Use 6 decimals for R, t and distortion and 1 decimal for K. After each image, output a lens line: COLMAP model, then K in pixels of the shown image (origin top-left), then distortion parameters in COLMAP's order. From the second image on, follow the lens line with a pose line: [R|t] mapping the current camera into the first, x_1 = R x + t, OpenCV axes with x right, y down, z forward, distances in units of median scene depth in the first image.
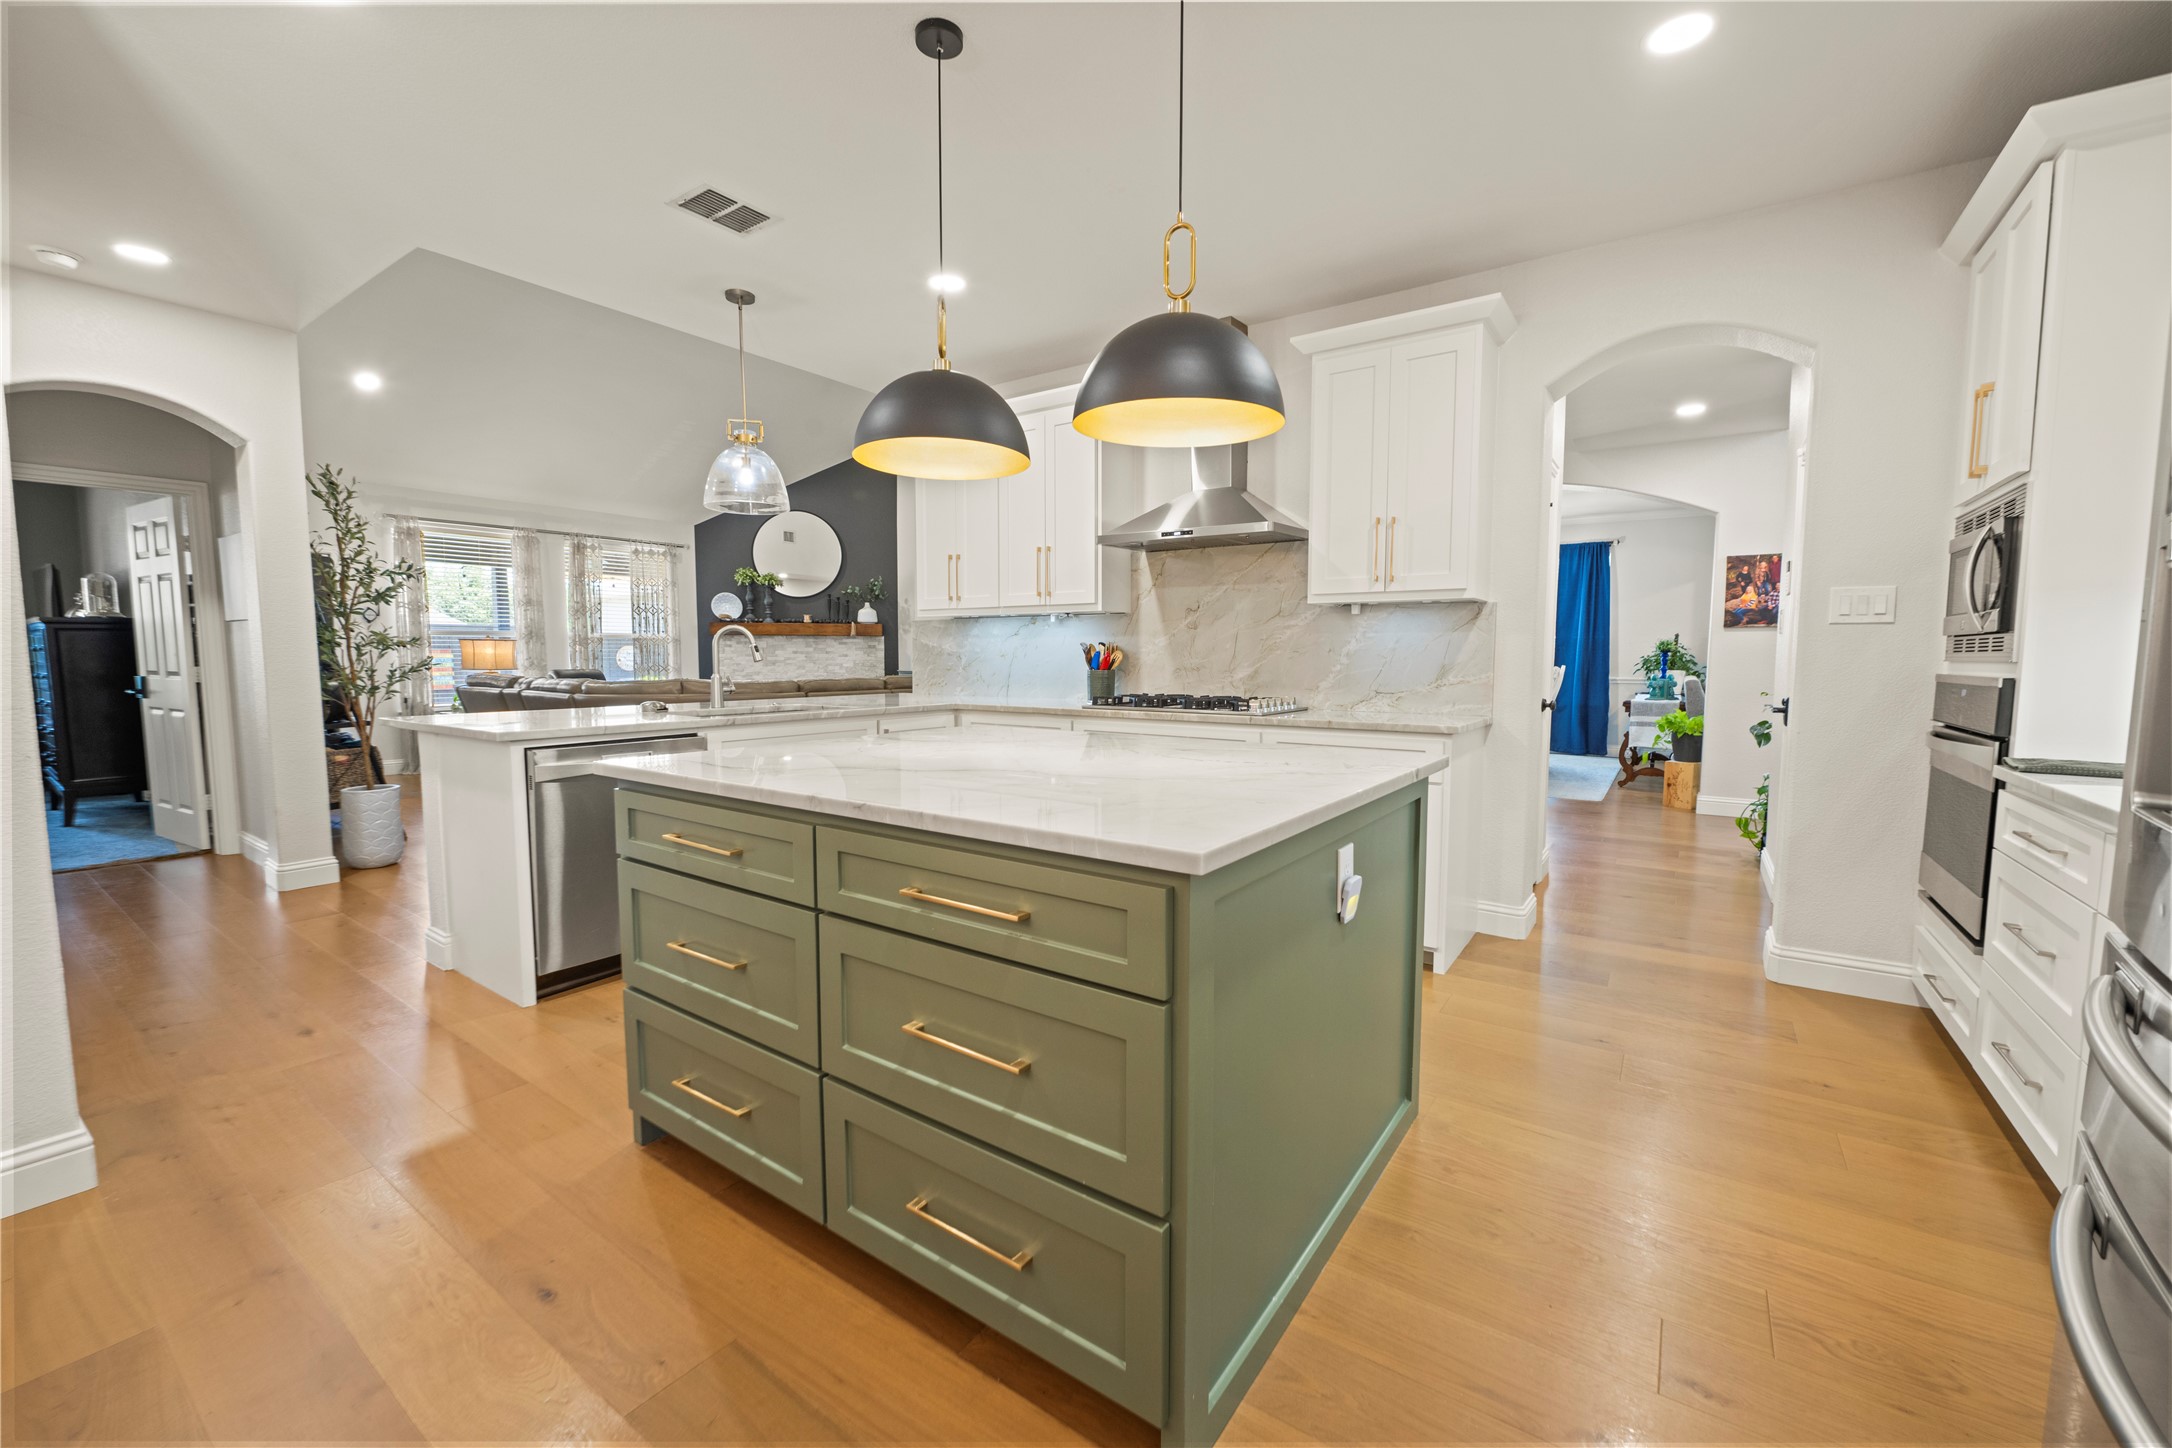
lens RADIAL K [[849.1, 0, 1088.4], [0, 849.1, 721.0], [0, 0, 1]] dist [-0.009187, -0.000644]
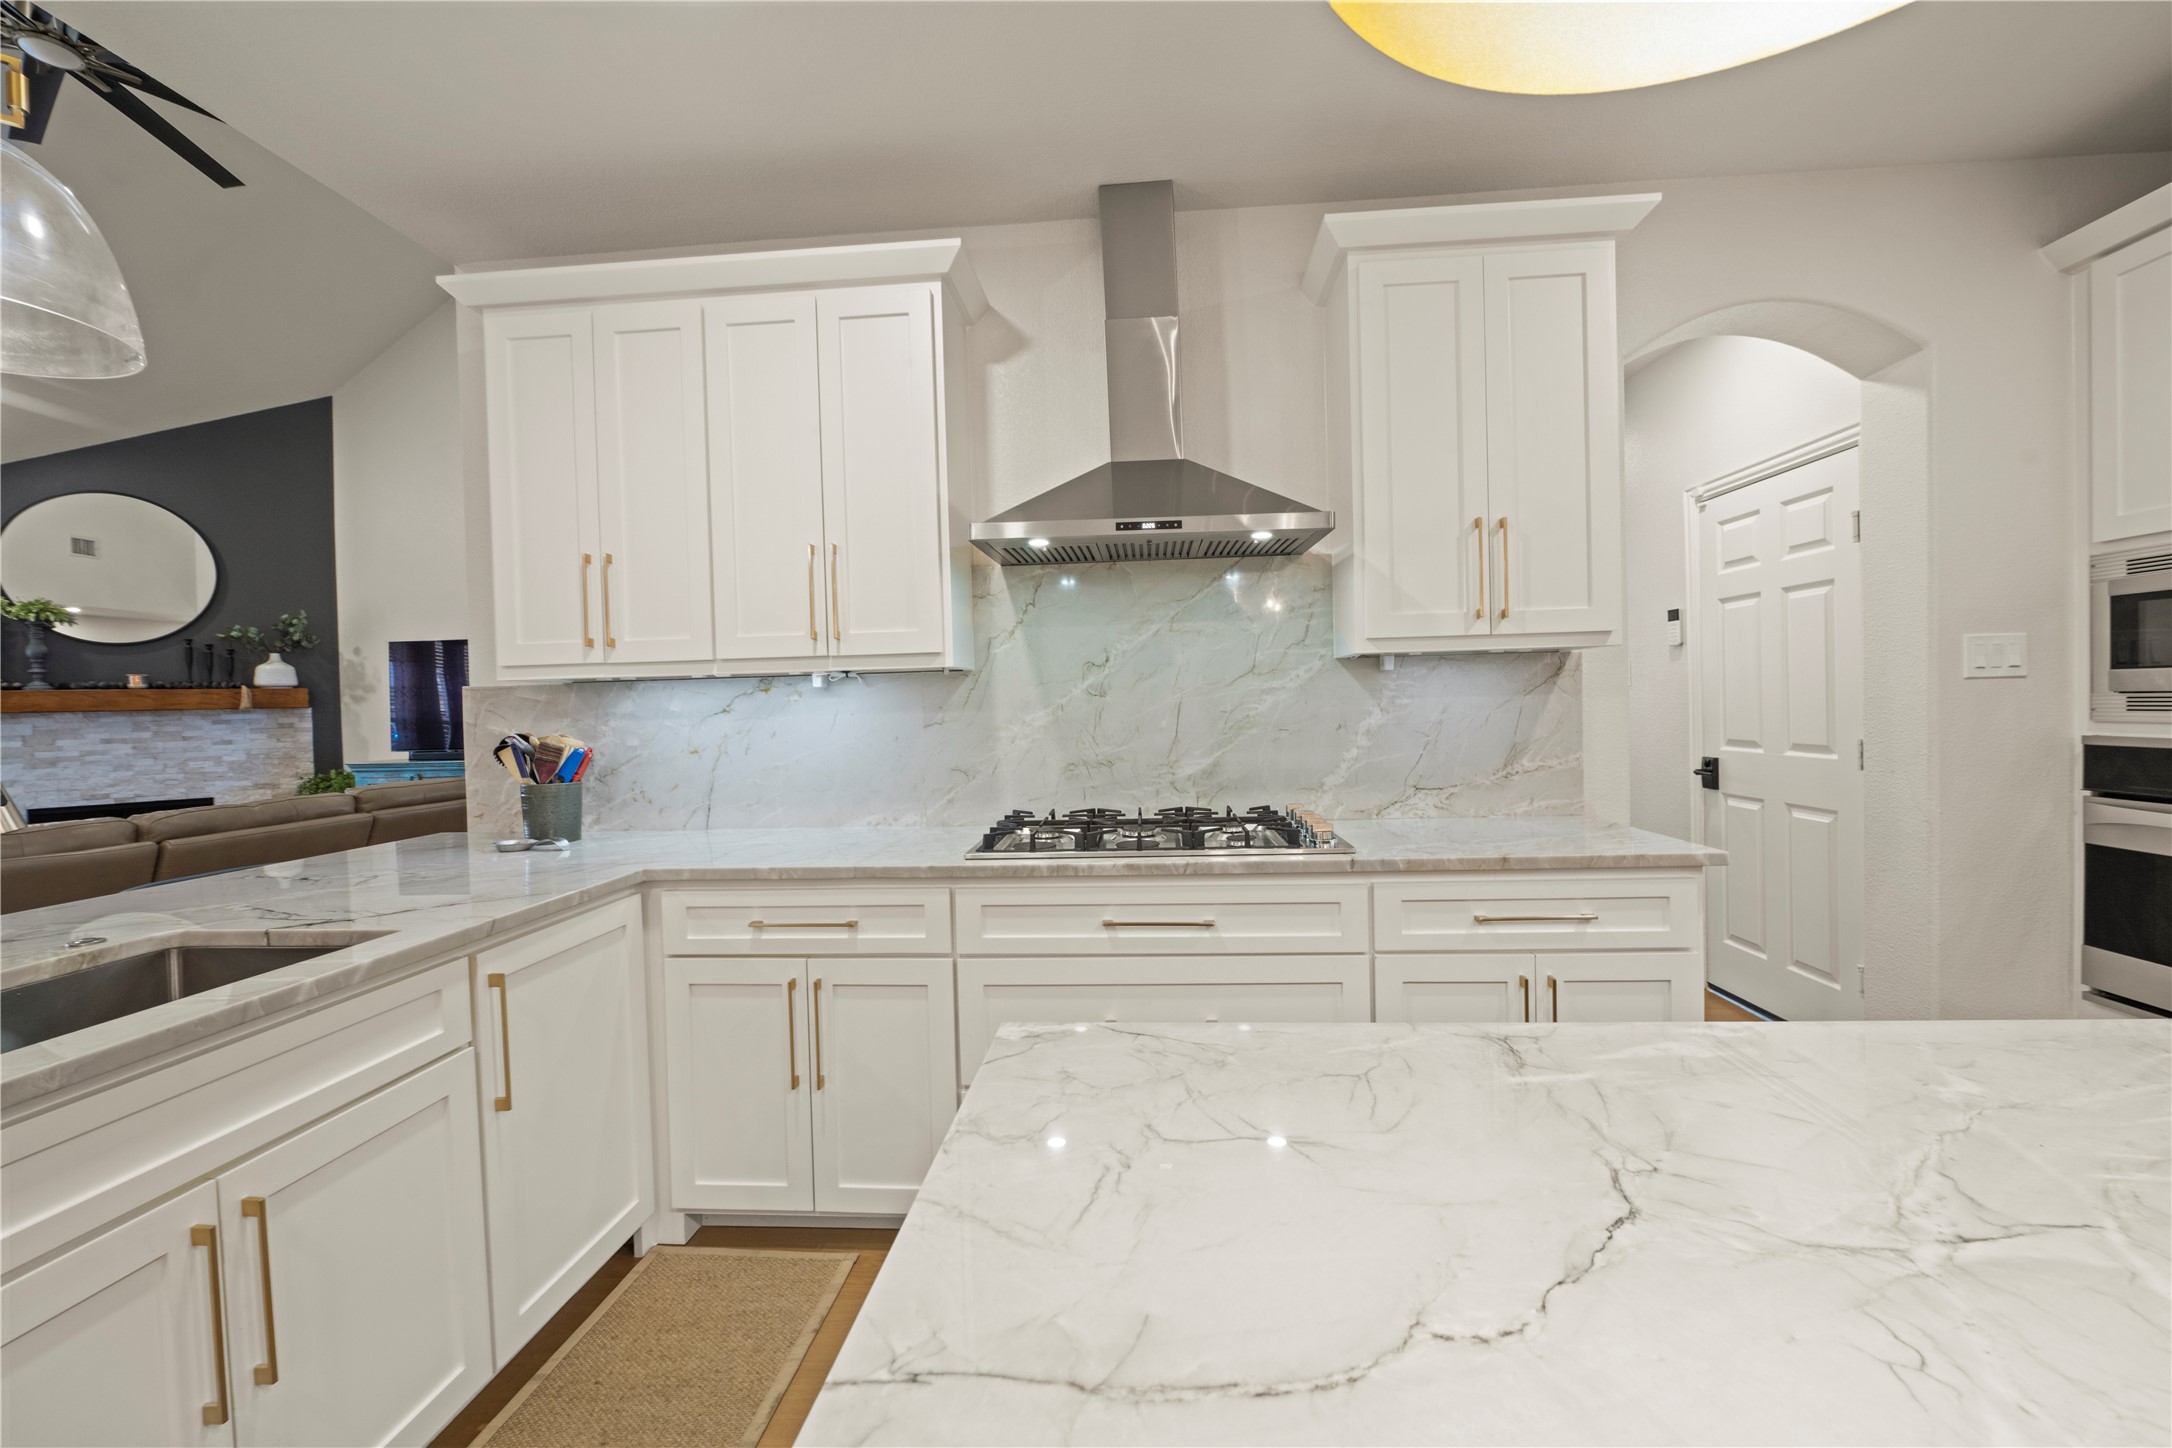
lens RADIAL K [[849.1, 0, 1088.4], [0, 849.1, 721.0], [0, 0, 1]] dist [-0.009187, -0.000644]
pose [[0.857225, -0.037414, 0.513580, -0.165429], [0.069142, 0.996688, -0.042799, -0.058311], [-0.510278, 0.072199, 0.856973, 0.435873]]
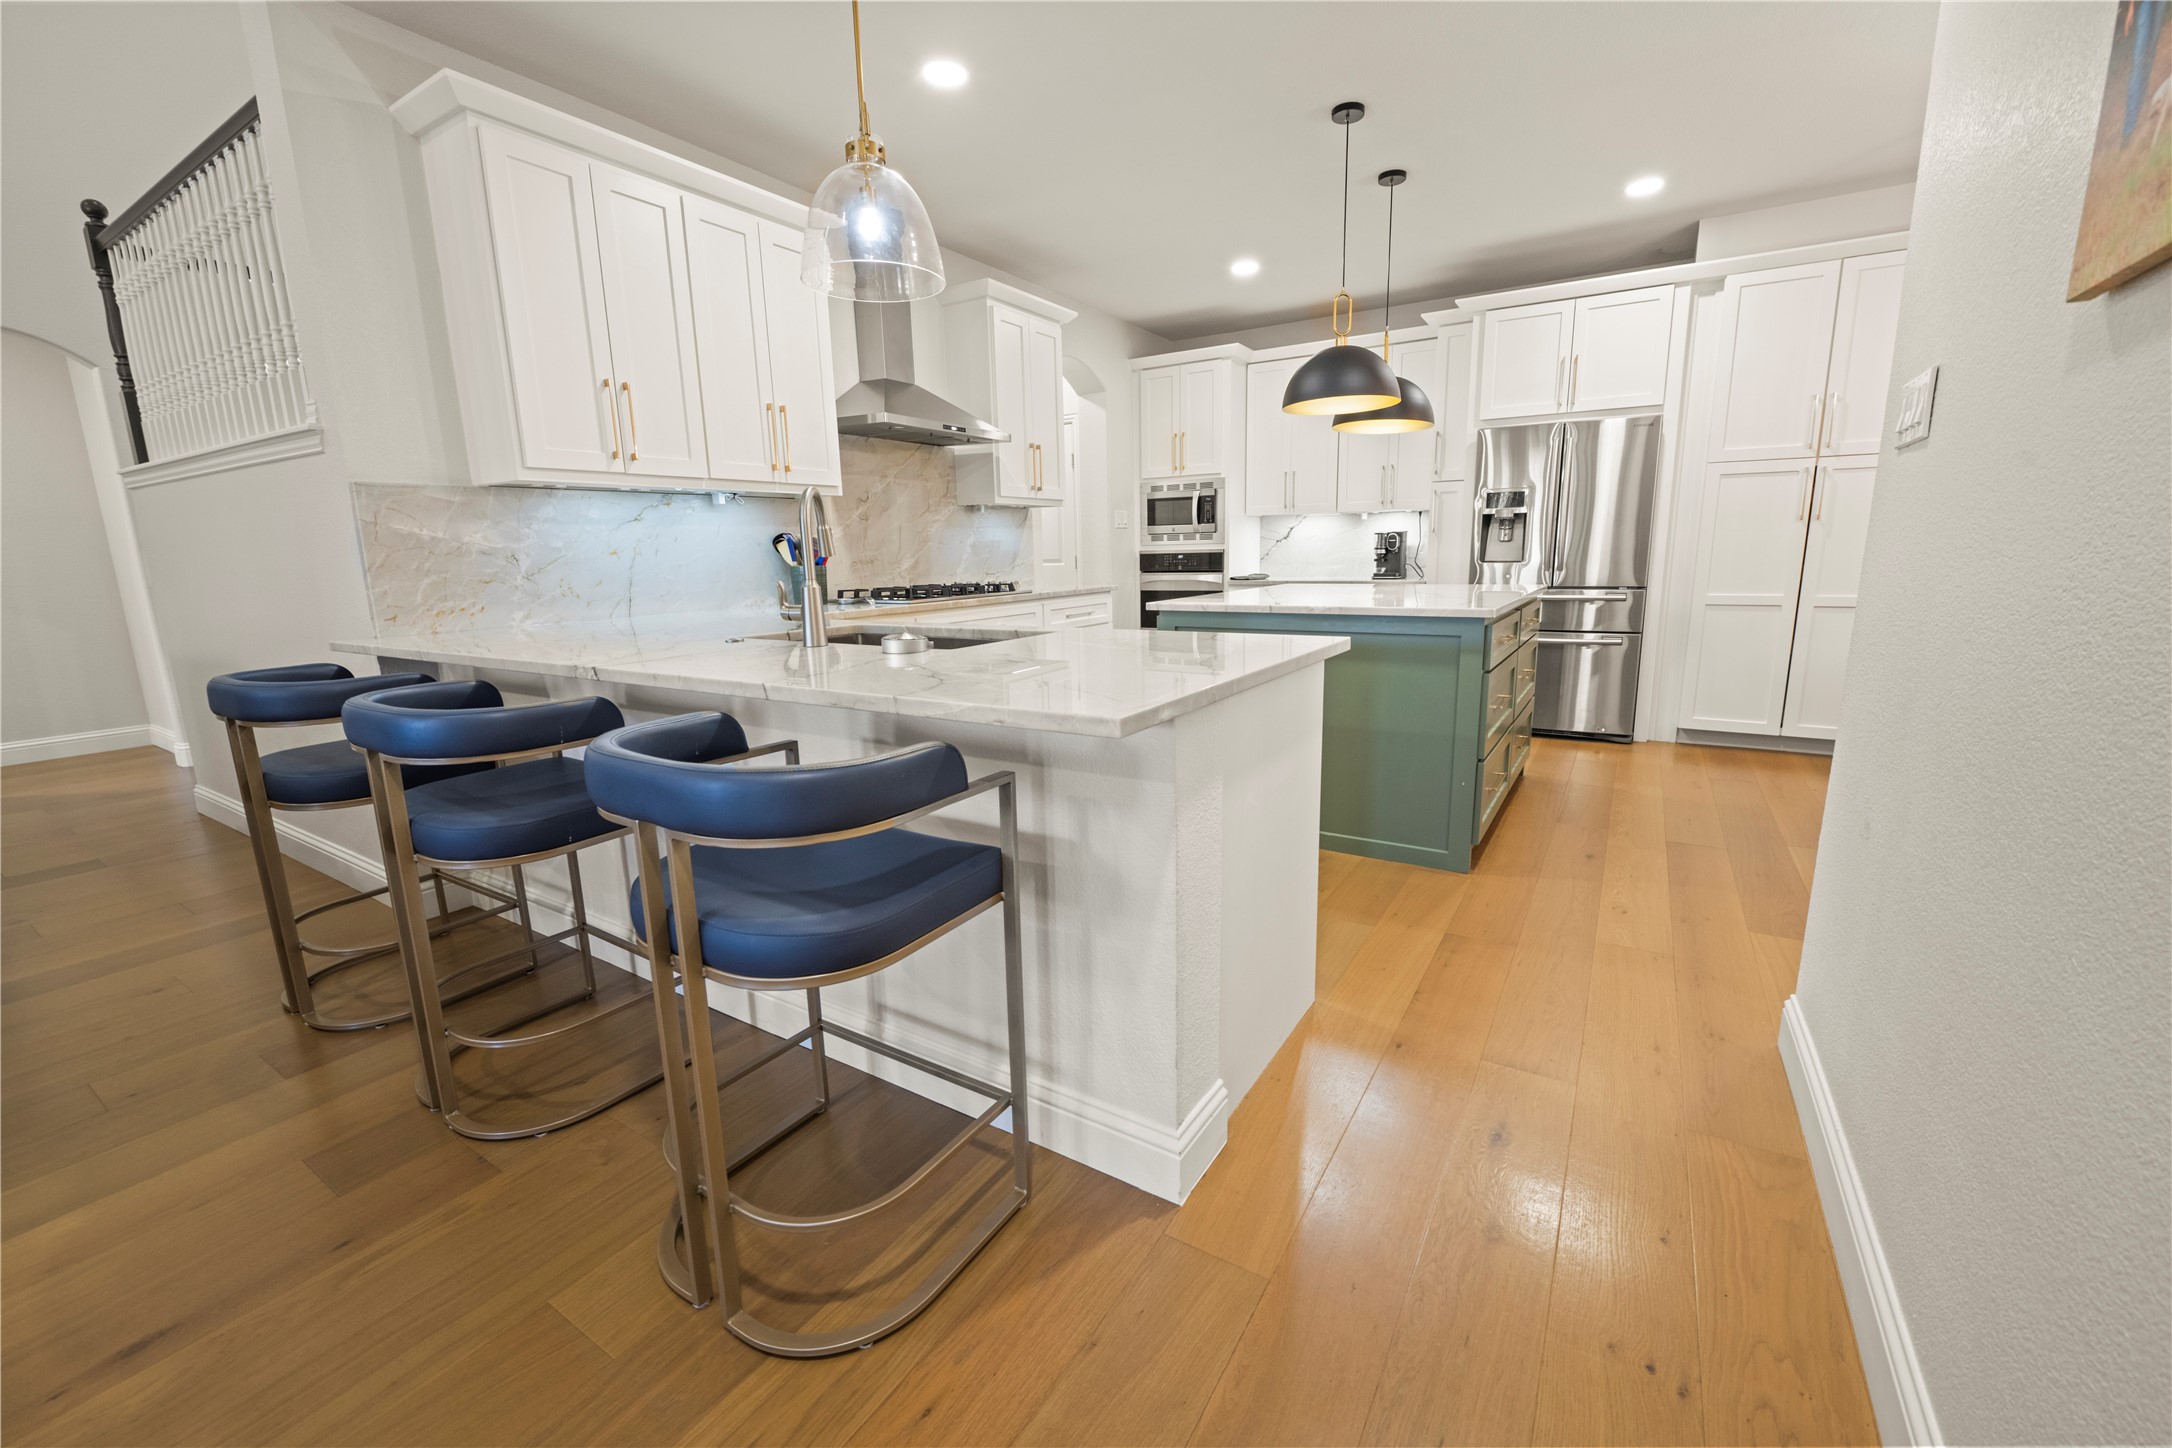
lens RADIAL K [[864.1, 0, 1105.6], [0, 864.1, 721.8], [0, 0, 1]] dist [-0.010141, -0.000377]
pose [[-0.065294, -0.198932, 0.977836, -0.801183], [0.095702, 0.974161, 0.204575, -0.052048], [-0.993266, 0.106938, -0.044569, 0.697511]]
